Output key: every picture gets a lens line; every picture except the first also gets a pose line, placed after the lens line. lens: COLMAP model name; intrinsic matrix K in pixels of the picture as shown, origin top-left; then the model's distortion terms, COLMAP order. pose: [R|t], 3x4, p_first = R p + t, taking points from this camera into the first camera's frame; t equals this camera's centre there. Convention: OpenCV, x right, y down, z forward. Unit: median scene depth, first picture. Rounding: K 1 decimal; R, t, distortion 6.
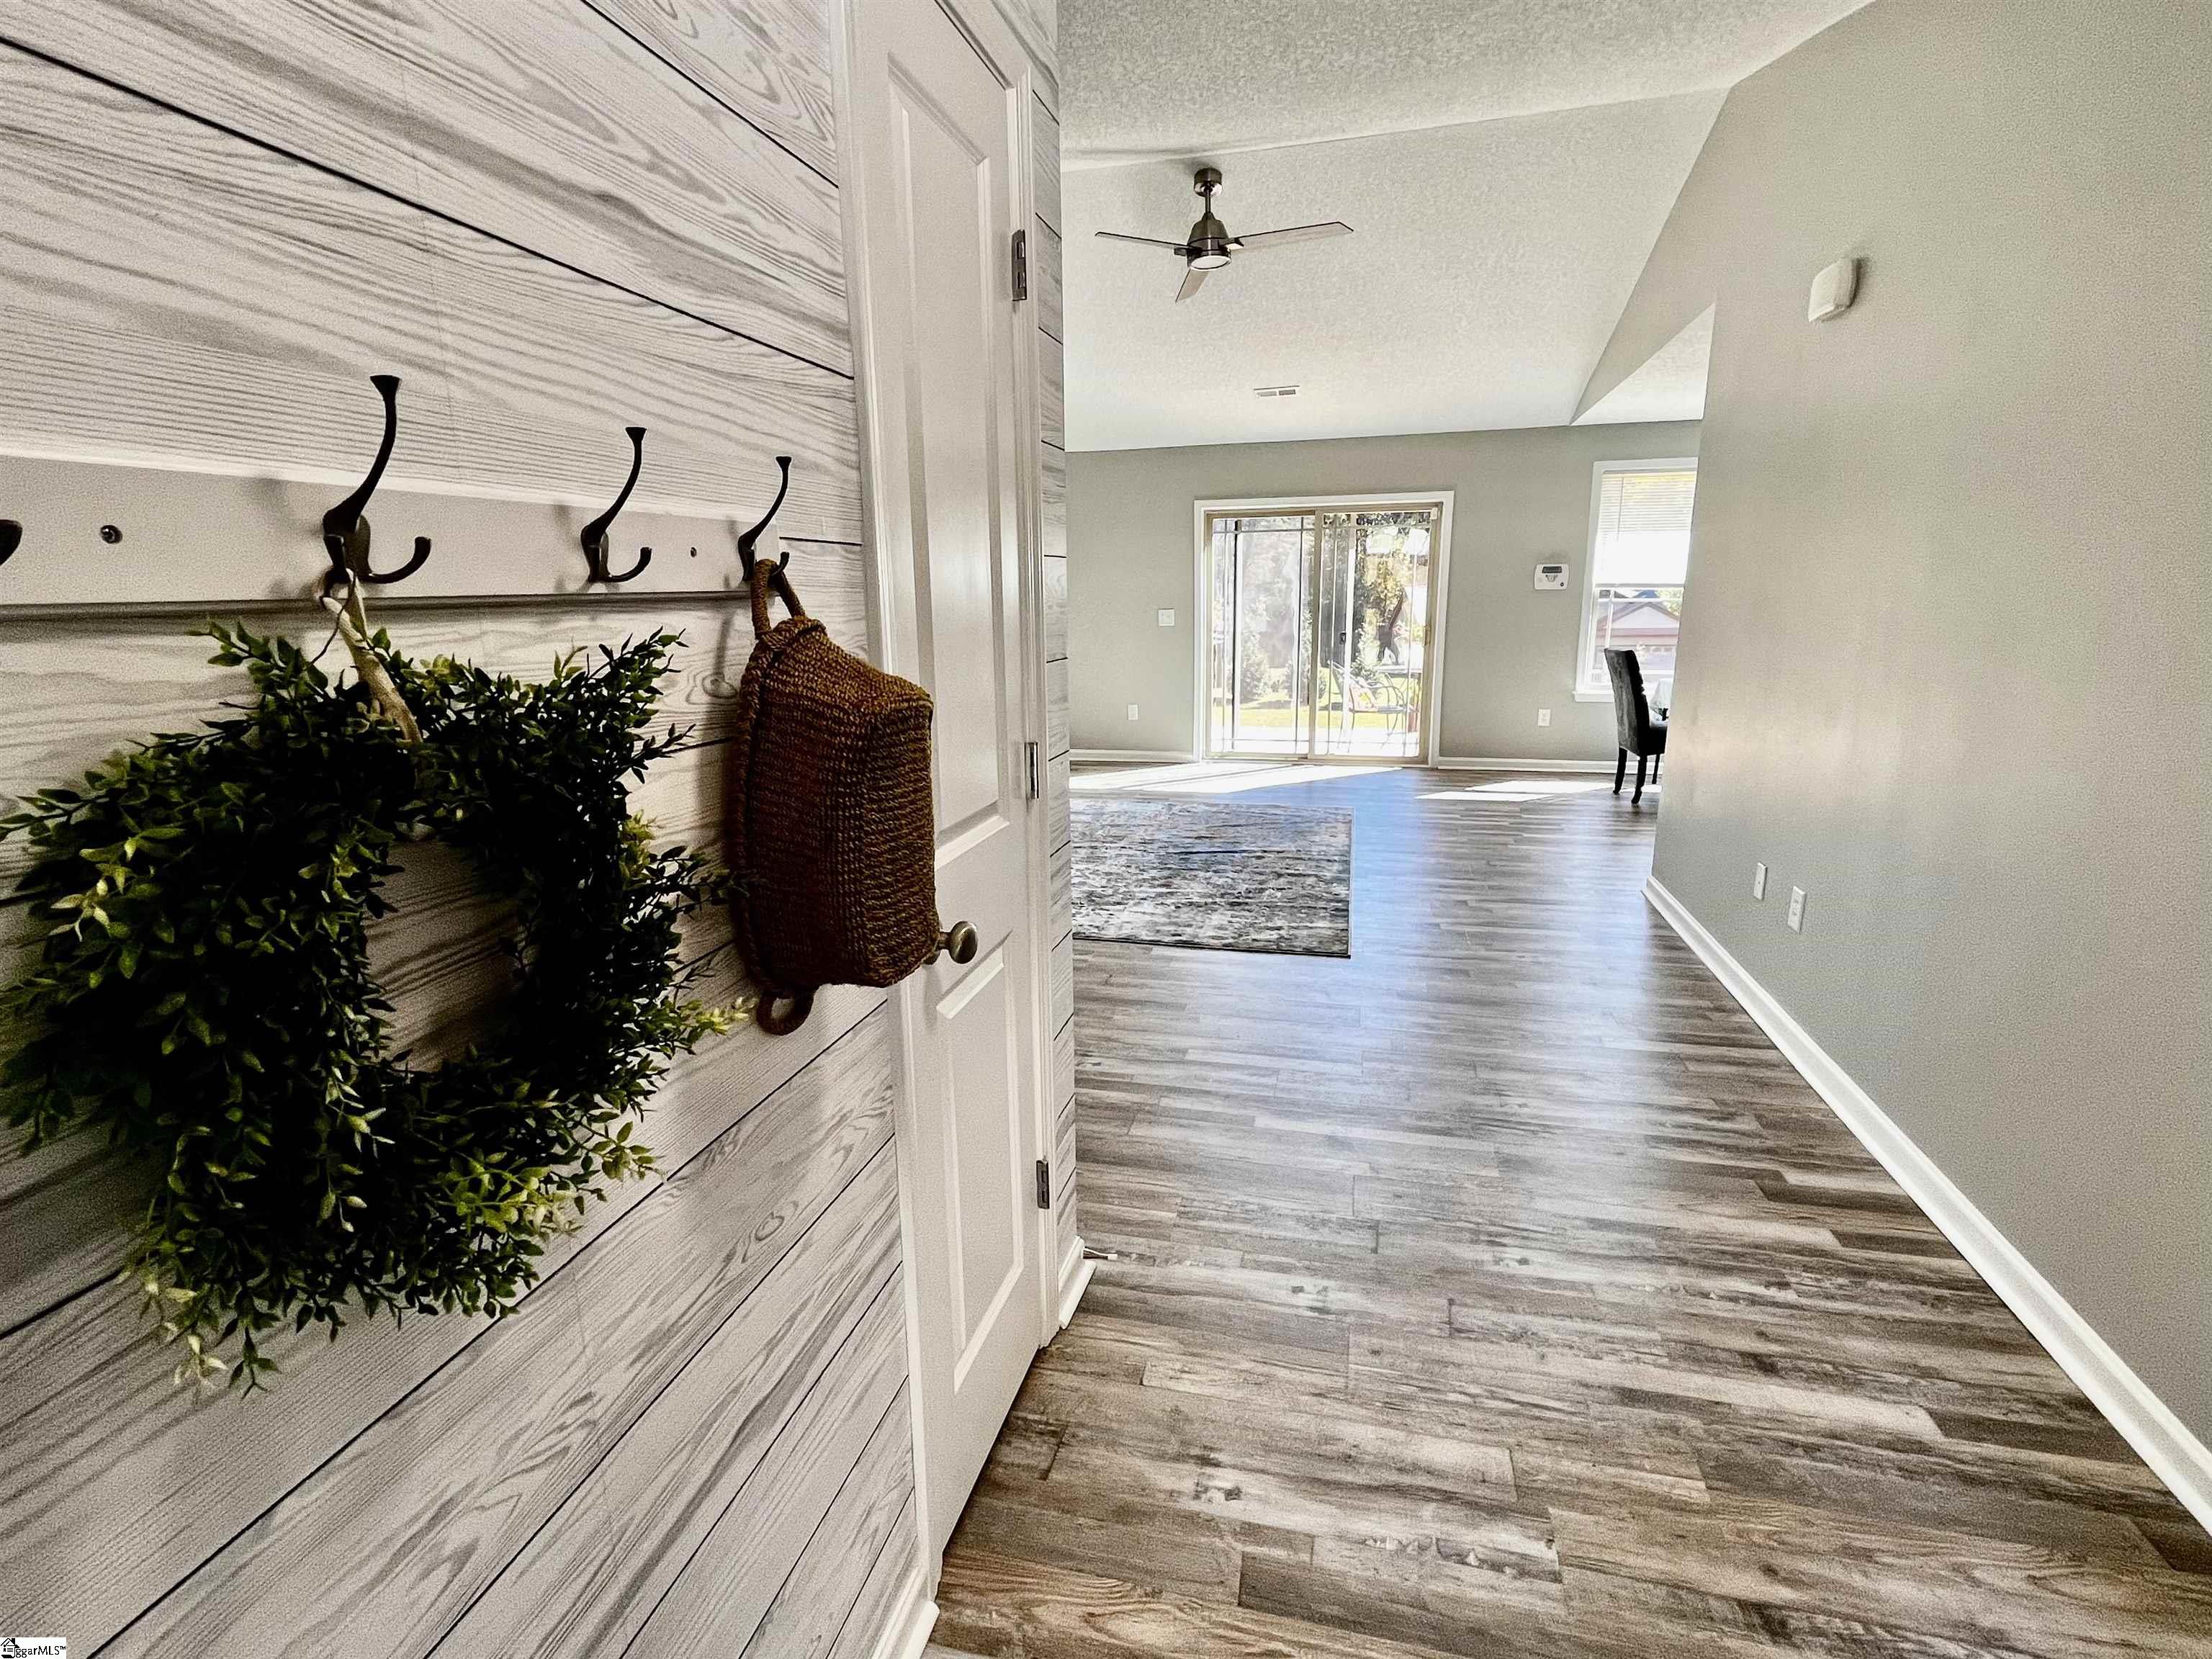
lens RADIAL K [[1040.2, 0, 1105.4], [0, 1040.2, 828.1], [0, 0, 1]] dist [-0.002094, -0.000701]
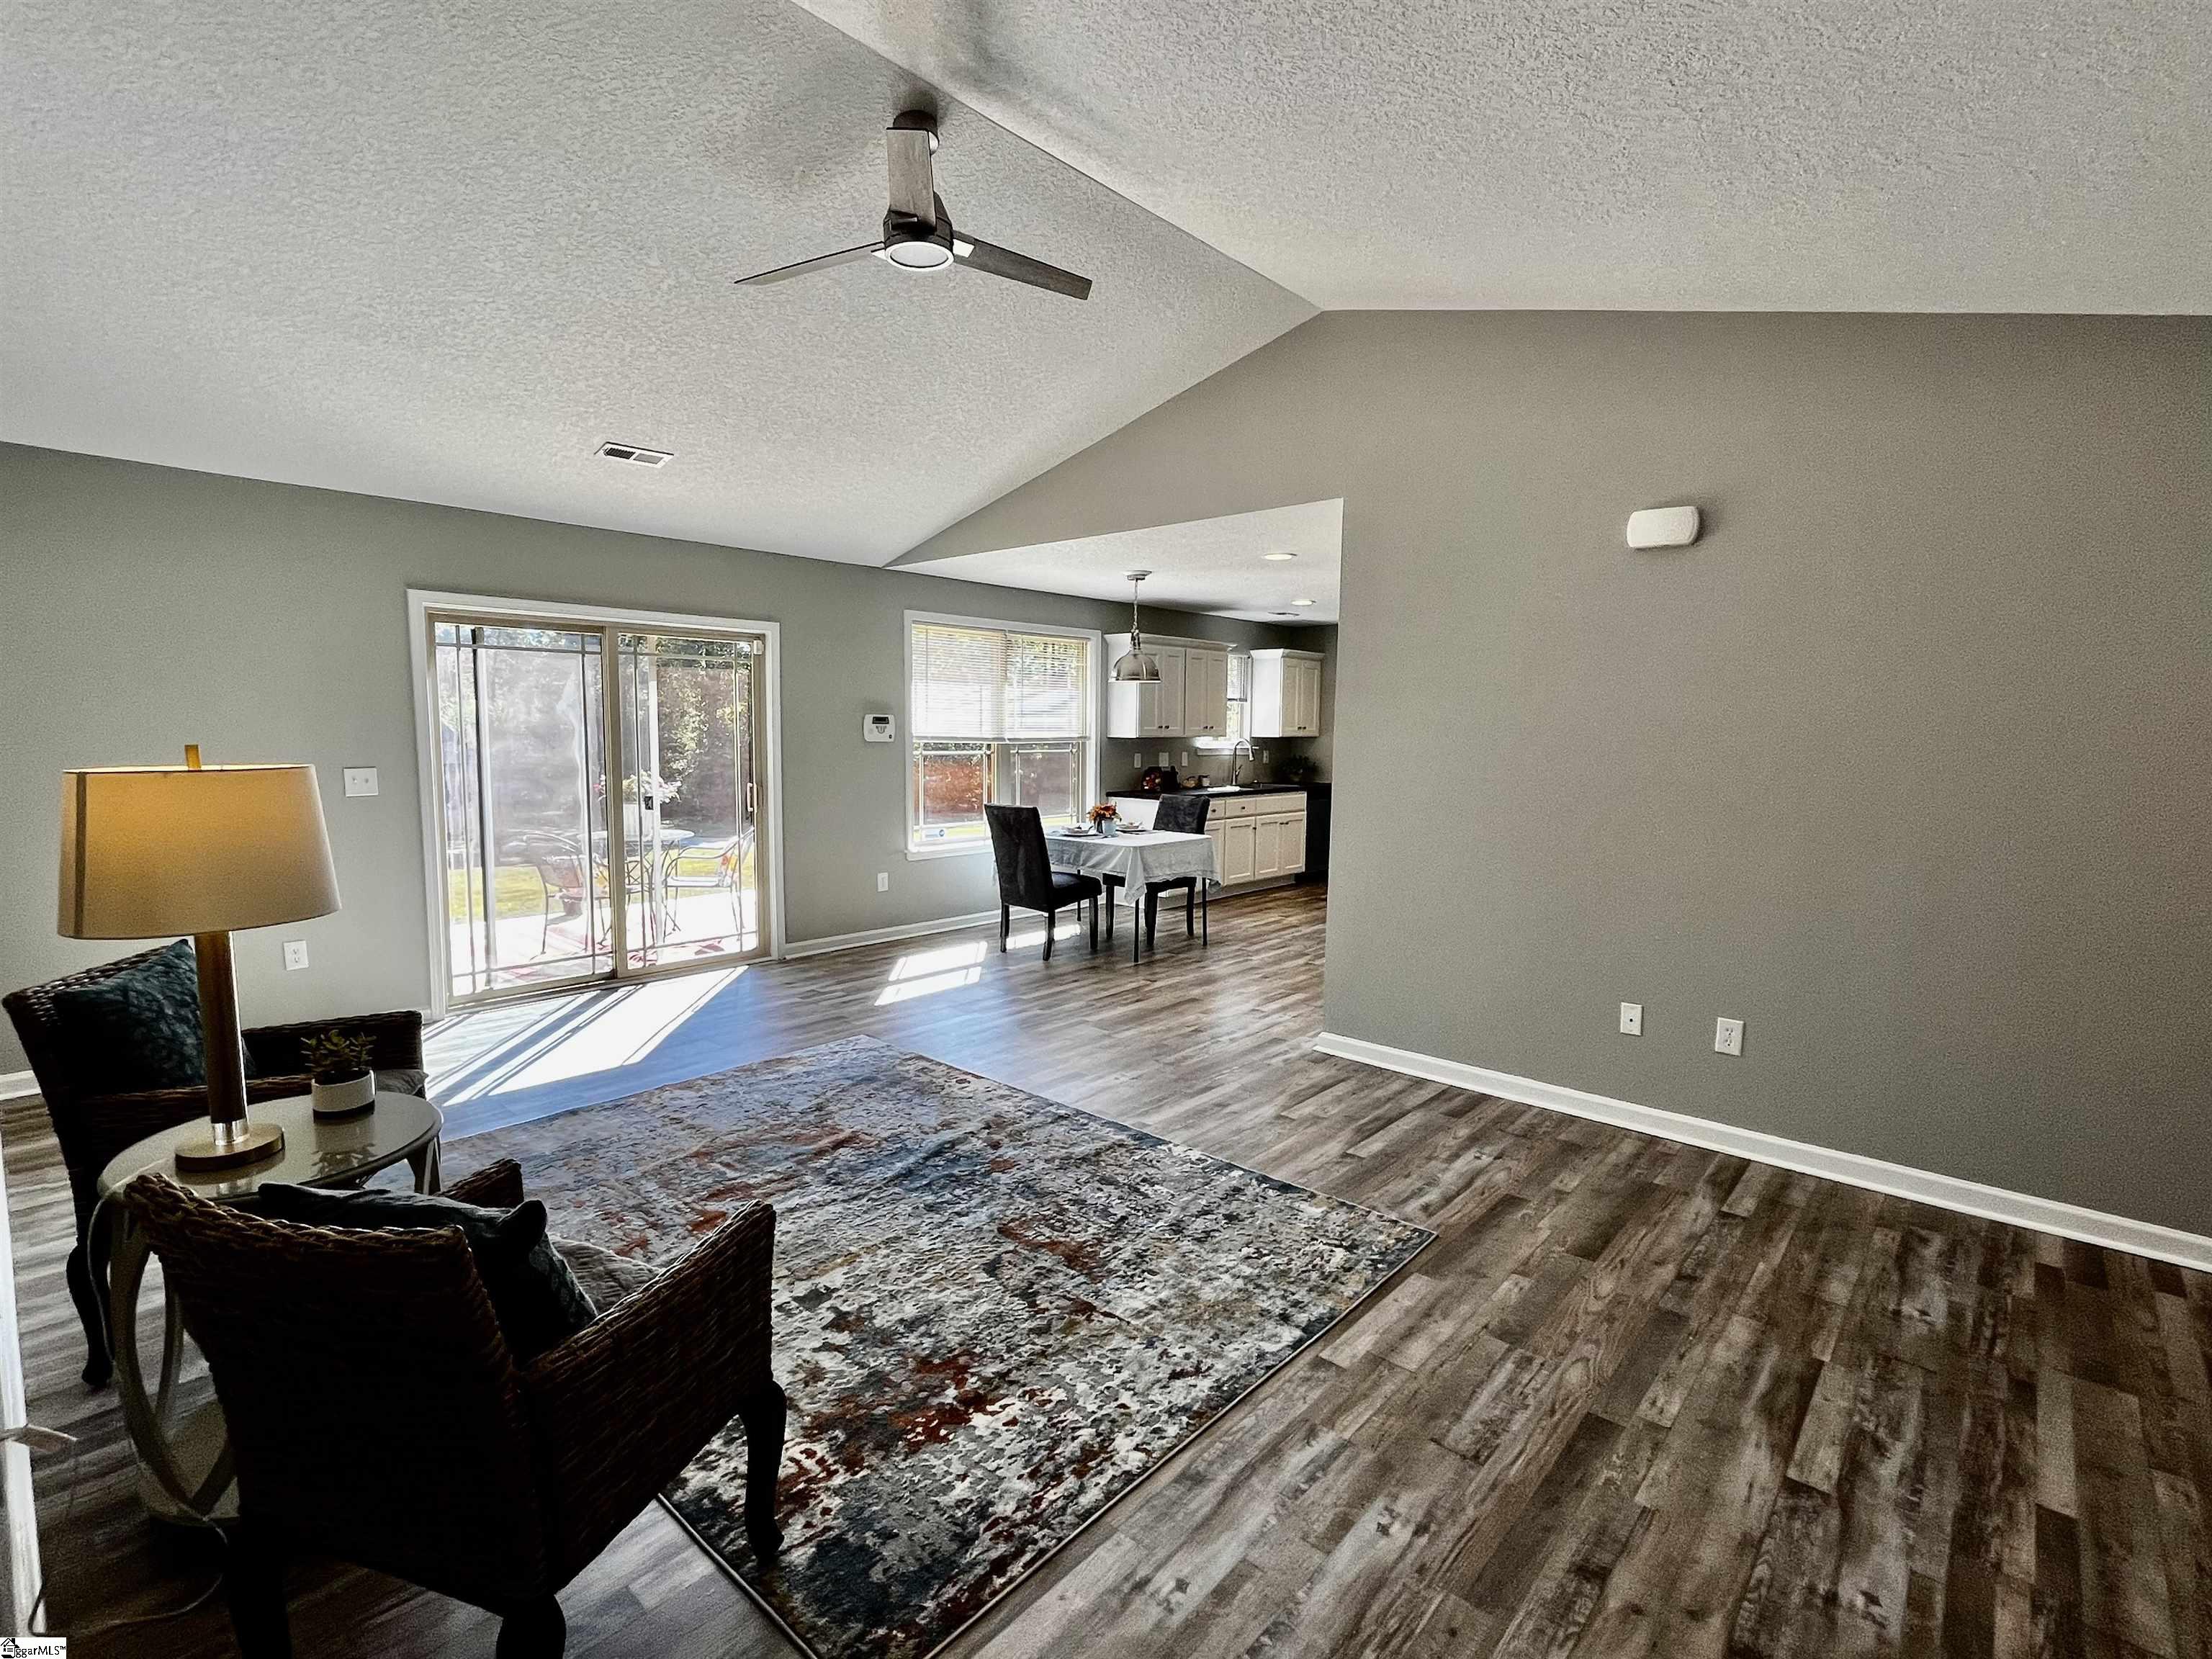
lens RADIAL K [[1040.2, 0, 1102.5], [0, 1040.2, 831.2], [0, 0, 1]] dist [-0.002094, -0.000701]
pose [[0.468744, -0.068499, 0.880674, -0.281465], [0.173500, 0.984708, -0.015755, -0.105813], [-0.866128, 0.160182, 0.473460, 0.420351]]
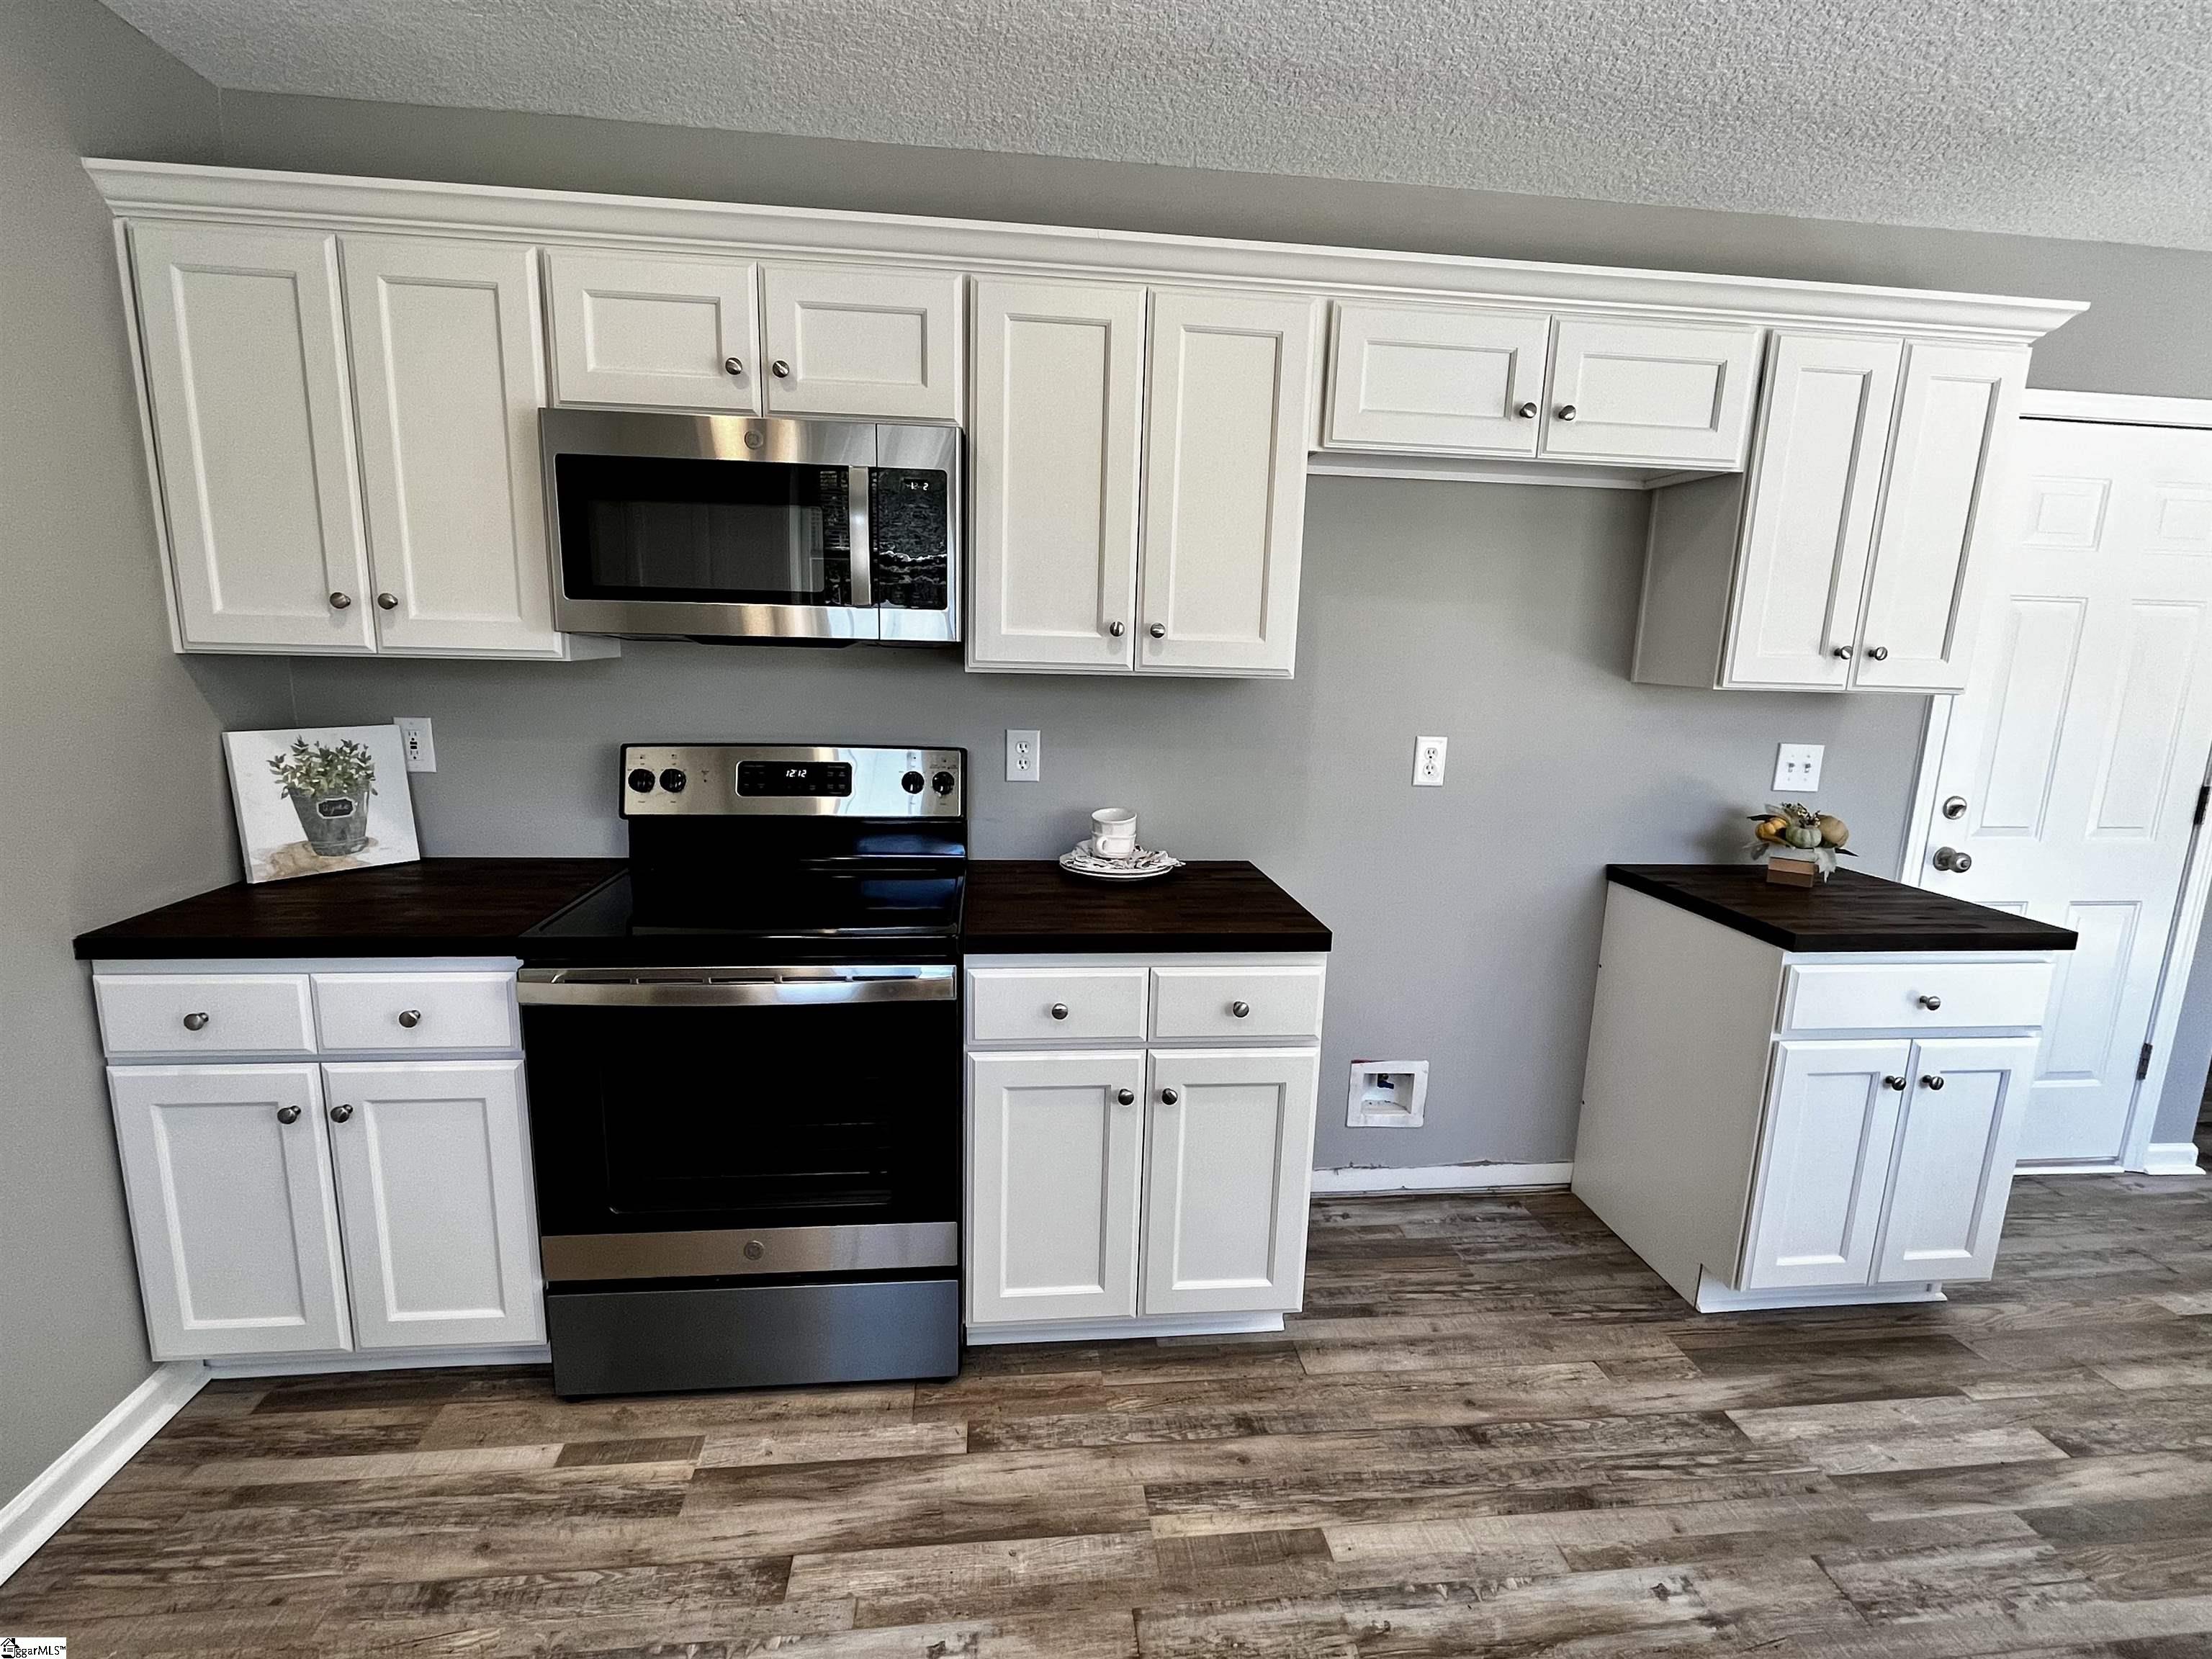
lens RADIAL K [[1040.2, 0, 1096.8], [0, 1040.2, 834.8], [0, 0, 1]] dist [-0.002094, -0.000701]
pose [[-0.938065, 0.058105, -0.341551, 0.839423], [-0.085288, 0.916771, 0.390202, -0.202032], [0.335796, 0.395165, -0.855035, 0.771172]]
